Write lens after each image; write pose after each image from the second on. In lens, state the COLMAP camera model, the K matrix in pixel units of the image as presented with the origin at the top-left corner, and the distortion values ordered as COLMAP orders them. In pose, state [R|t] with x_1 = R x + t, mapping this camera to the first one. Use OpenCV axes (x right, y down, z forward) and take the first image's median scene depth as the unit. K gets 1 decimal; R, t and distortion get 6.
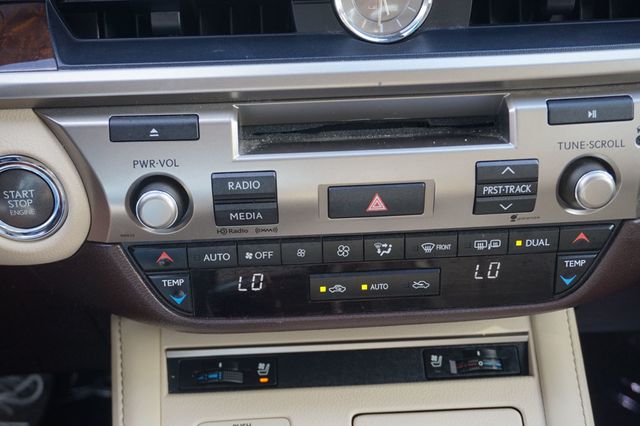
lens RADIAL K [[814.9, 0, 320.0], [0, 814.9, 213.0], [0, 0, 1]] dist [0.038263, 0.033322]
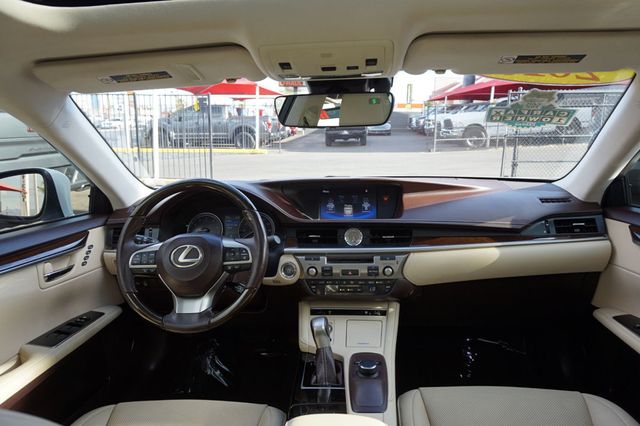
lens RADIAL K [[443.7, 0, 320.0], [0, 443.7, 213.0], [0, 0, 1]] dist [-0.008888, 0.005003]
pose [[0.989478, 0.014131, -0.143993, 0.298727], [-0.057469, 0.951731, -0.301504, 0.529484], [0.132782, 0.306606, 0.942529, -2.049395]]
